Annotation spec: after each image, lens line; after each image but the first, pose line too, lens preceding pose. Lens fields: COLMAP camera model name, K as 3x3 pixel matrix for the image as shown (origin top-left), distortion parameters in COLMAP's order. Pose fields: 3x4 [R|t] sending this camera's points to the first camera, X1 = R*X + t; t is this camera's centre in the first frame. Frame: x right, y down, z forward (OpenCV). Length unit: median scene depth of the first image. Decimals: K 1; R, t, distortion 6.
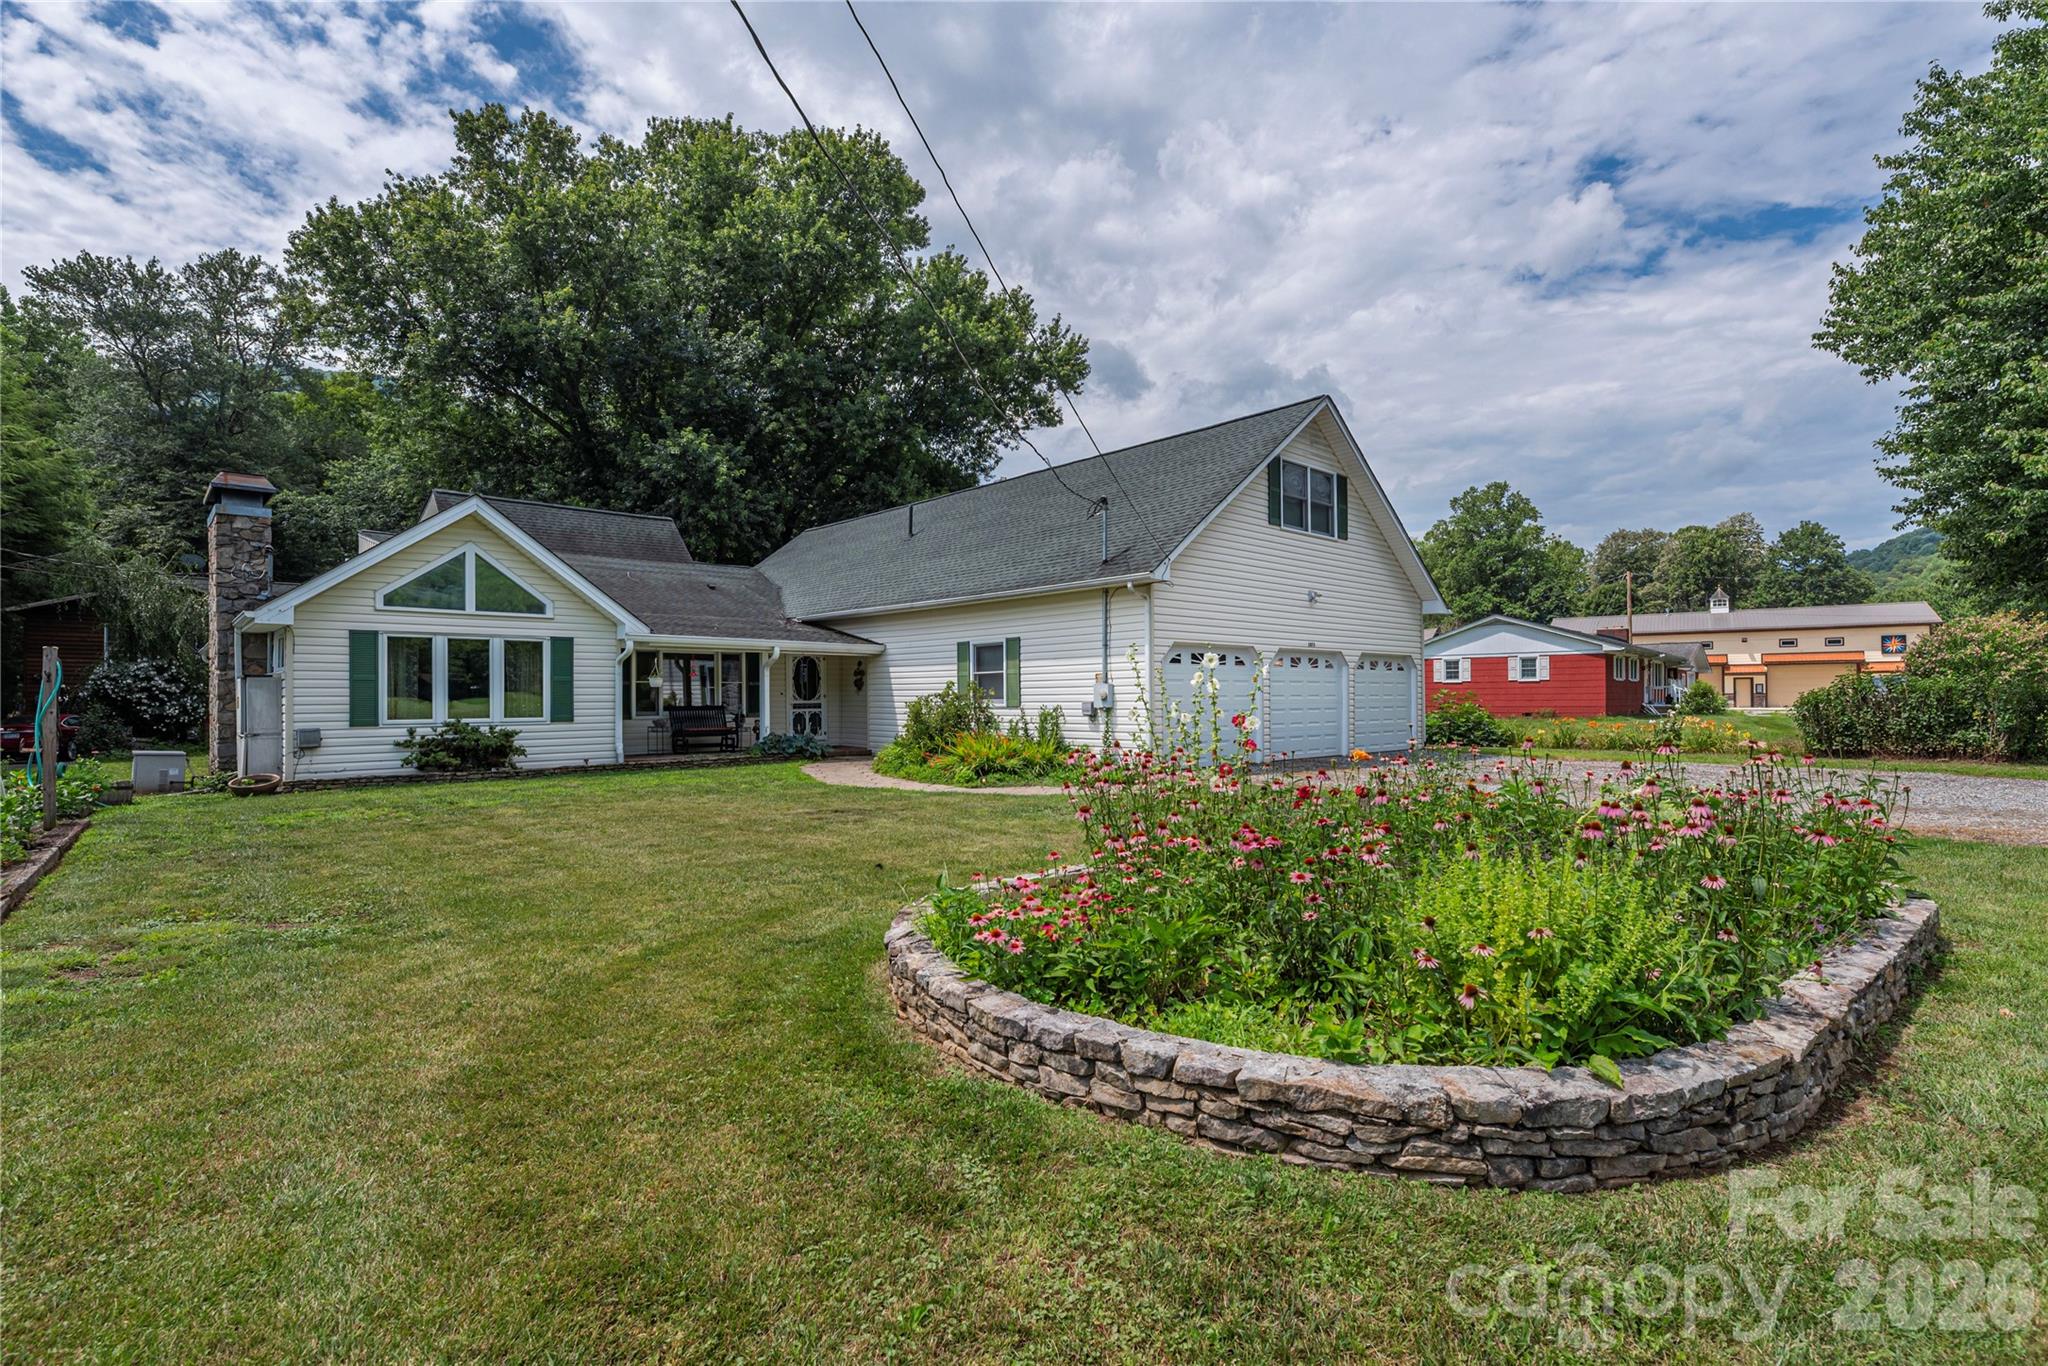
lens RADIAL K [[953.0, 0, 1063.8], [0, 953.0, 675.8], [0, 0, 1]] dist [-0.015895, 0.004175]
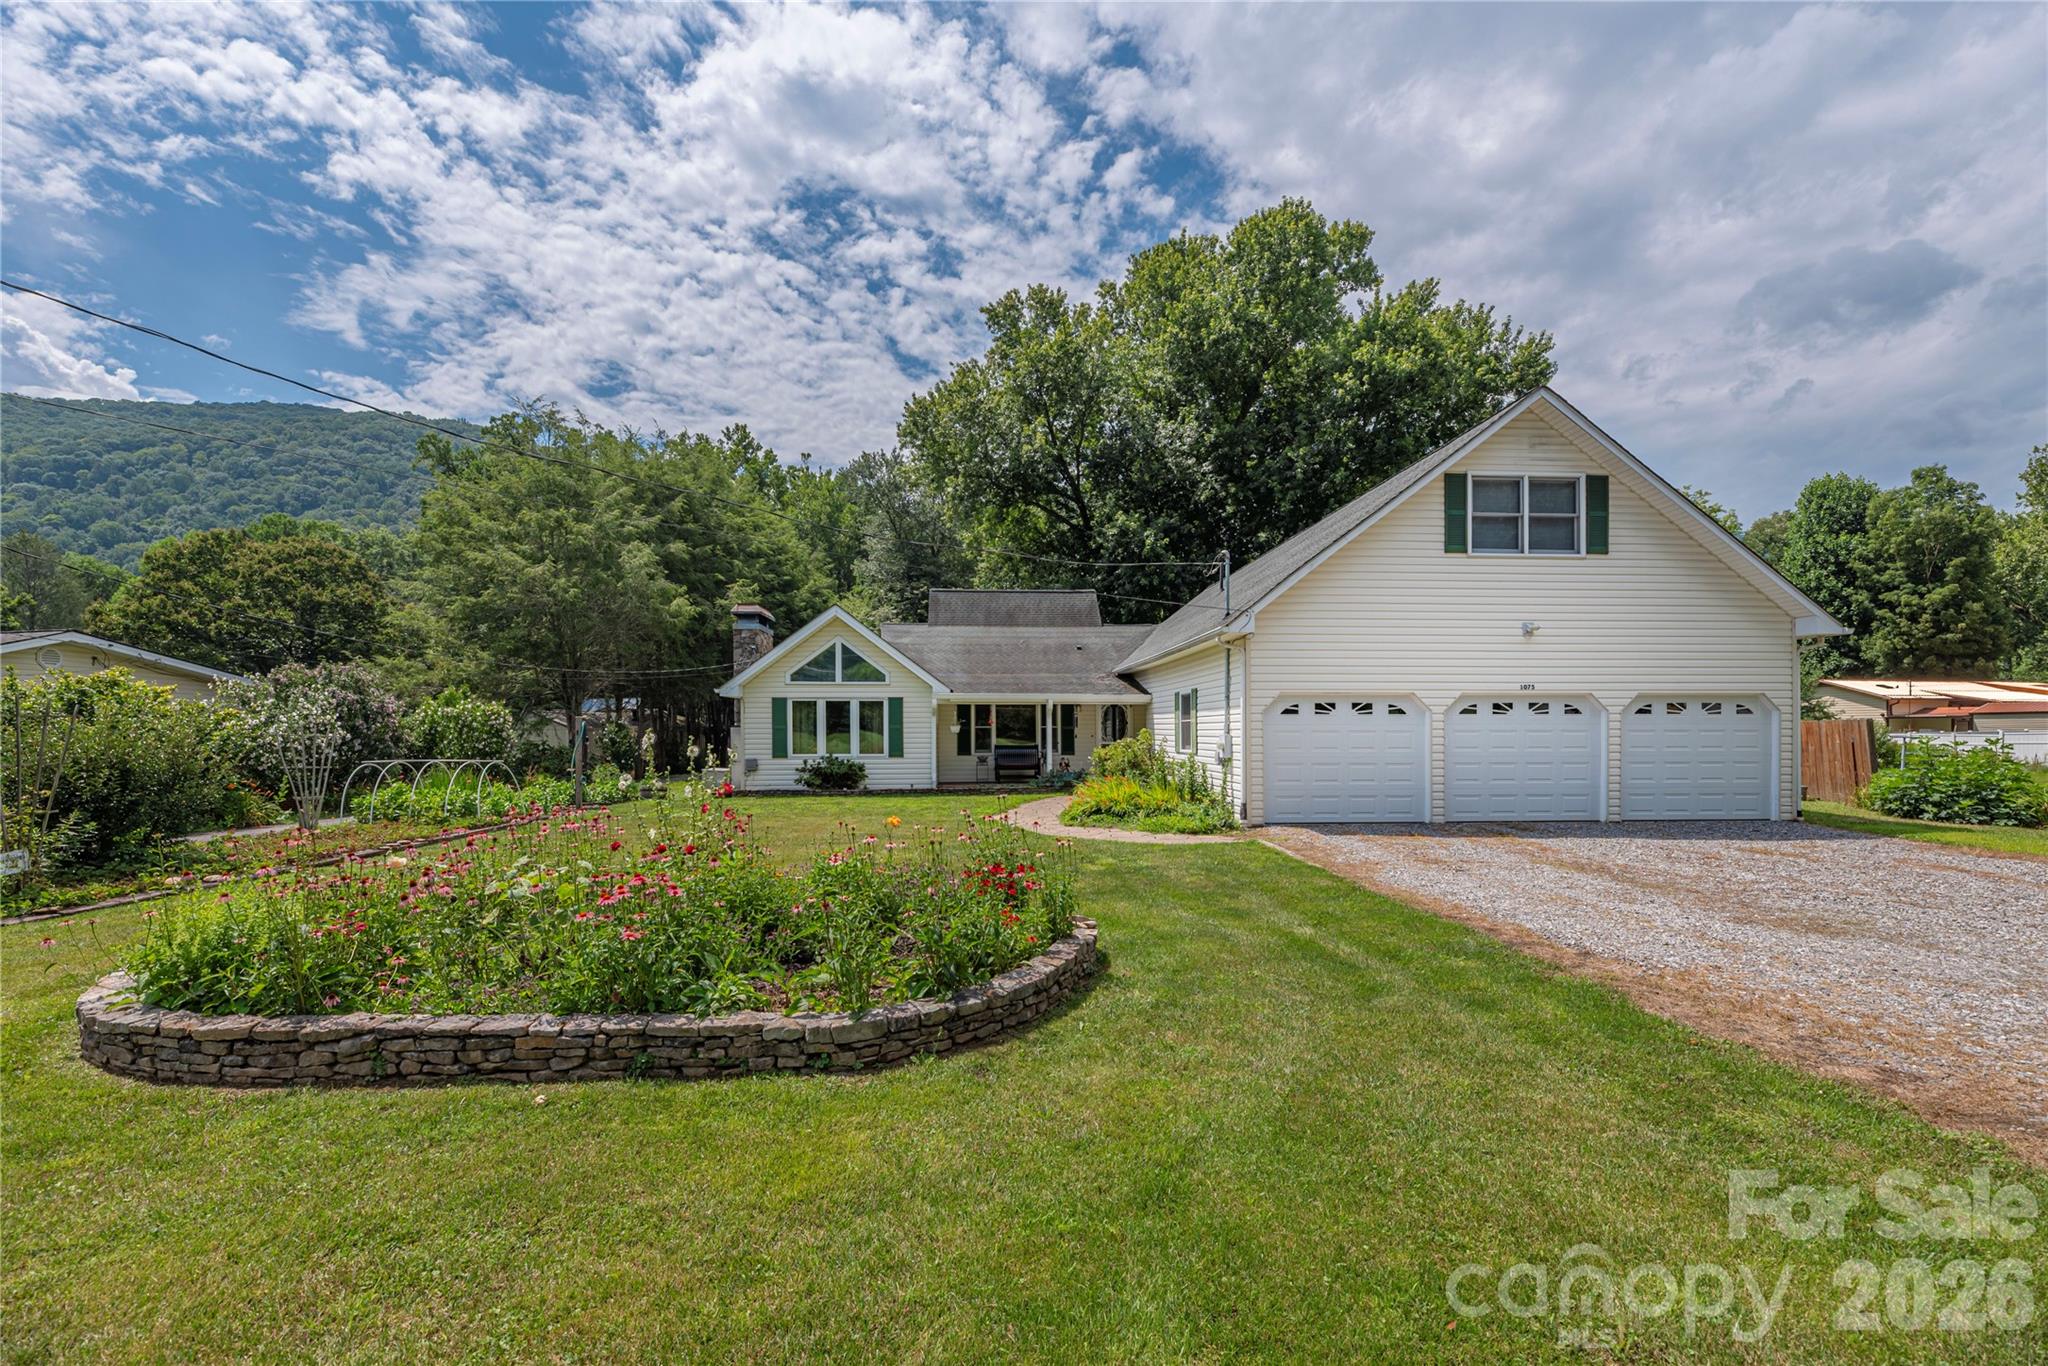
lens RADIAL K [[897.4, 0, 1012.0], [0, 897.4, 738.0], [0, 0, 1]] dist [0.001882, -0.000251]
pose [[0.748599, 0.011174, -0.662928, 0.472035], [0.010873, 0.999517, 0.029125, -0.016617], [0.662933, -0.029011, 0.748116, 0.108734]]
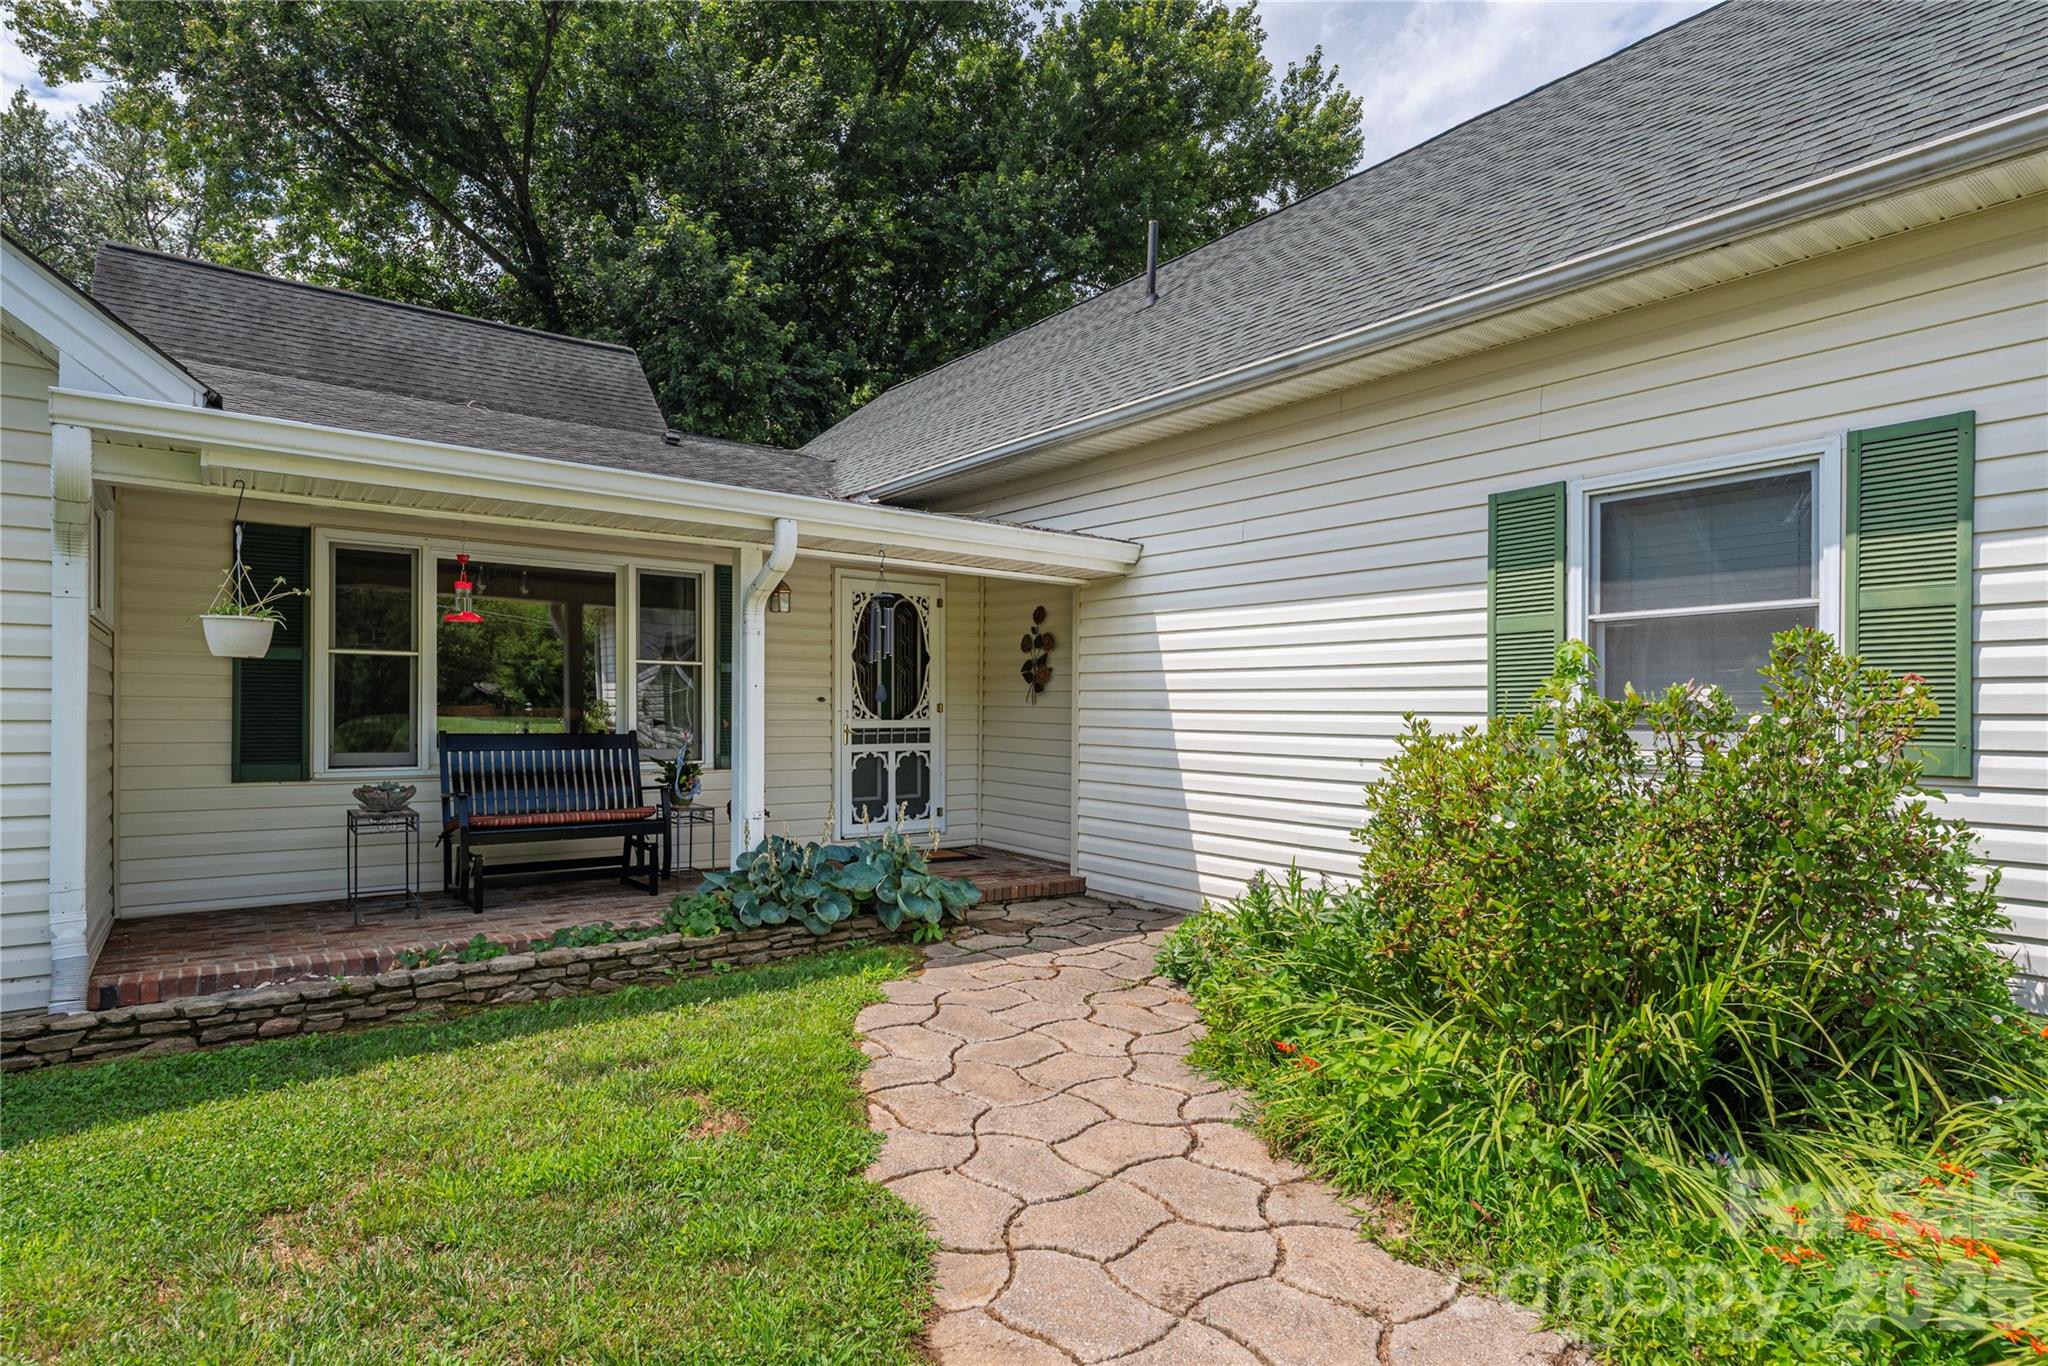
lens RADIAL K [[1095.0, 0, 1031.3], [0, 1095.0, 697.8], [0, 0, 1]] dist [0.017261, 0.000342]
pose [[0.990424, 0.009002, -0.137768, -0.207930], [-0.006879, 0.999850, 0.015882, 0.014576], [0.137890, -0.014782, 0.990337, 0.773066]]
